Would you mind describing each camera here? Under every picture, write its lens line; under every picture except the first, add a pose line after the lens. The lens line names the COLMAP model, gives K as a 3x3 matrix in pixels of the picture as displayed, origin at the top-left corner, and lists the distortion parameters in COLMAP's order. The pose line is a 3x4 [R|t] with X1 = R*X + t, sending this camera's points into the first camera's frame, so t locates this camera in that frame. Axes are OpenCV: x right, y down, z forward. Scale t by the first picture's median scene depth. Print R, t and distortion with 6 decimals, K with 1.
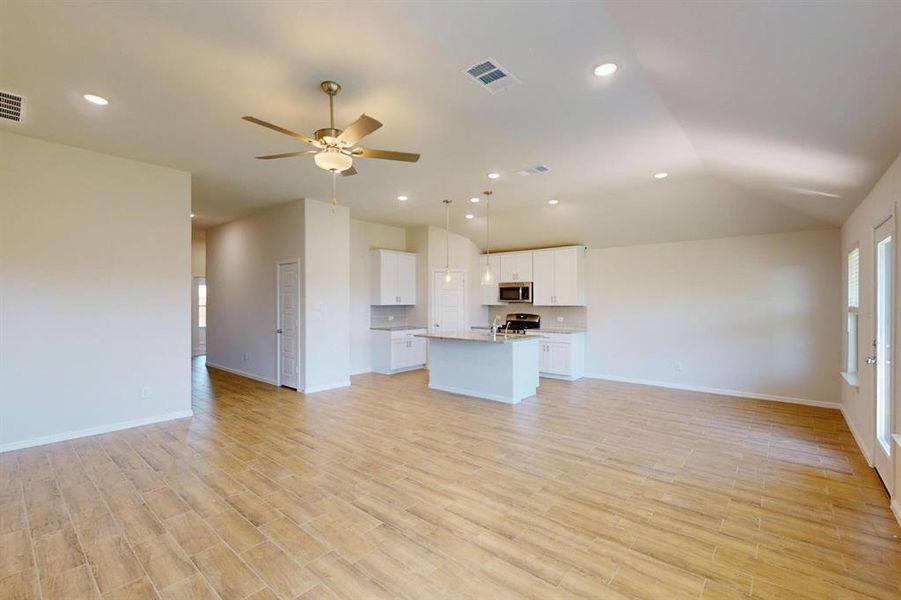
lens RADIAL K [[389.2, 0, 451.7], [0, 389.2, 303.9], [0, 0, 1]] dist [-0.003618, -0.000104]
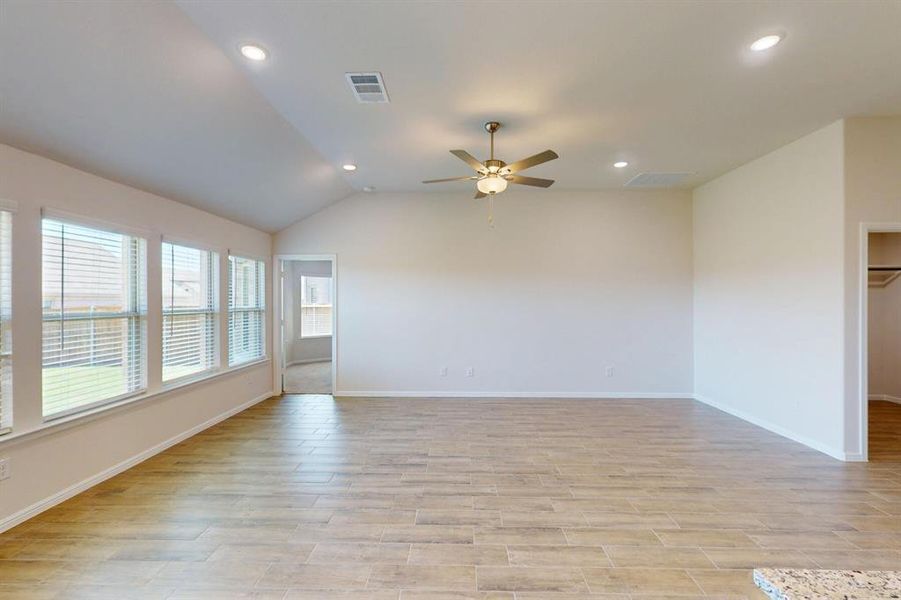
lens RADIAL K [[391.8, 0, 450.5], [0, 391.8, 300.0], [0, 0, 1]] dist [-0.001435, -0.000127]
pose [[-0.776483, 0.002391, -0.630134, 0.416959], [-0.001460, 0.999983, 0.005593, -0.009380], [0.630136, 0.005263, -0.776467, 1.359272]]
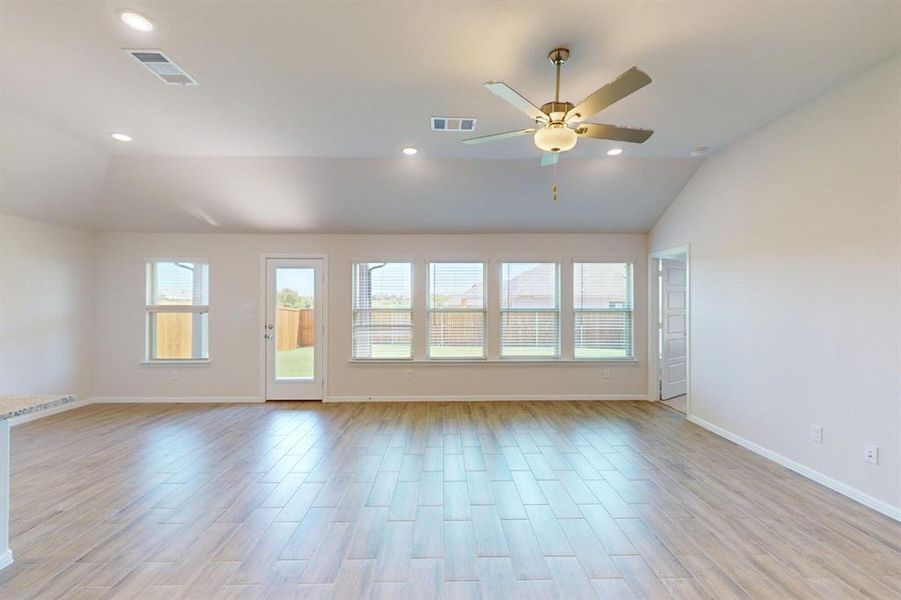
lens RADIAL K [[391.8, 0, 450.5], [0, 391.8, 300.0], [0, 0, 1]] dist [-0.001435, -0.000127]
pose [[-0.662256, 0.005477, 0.749258, -0.585863], [0.004376, 0.999985, -0.003442, -0.003575], [-0.749265, 0.000999, -0.662270, 1.274871]]
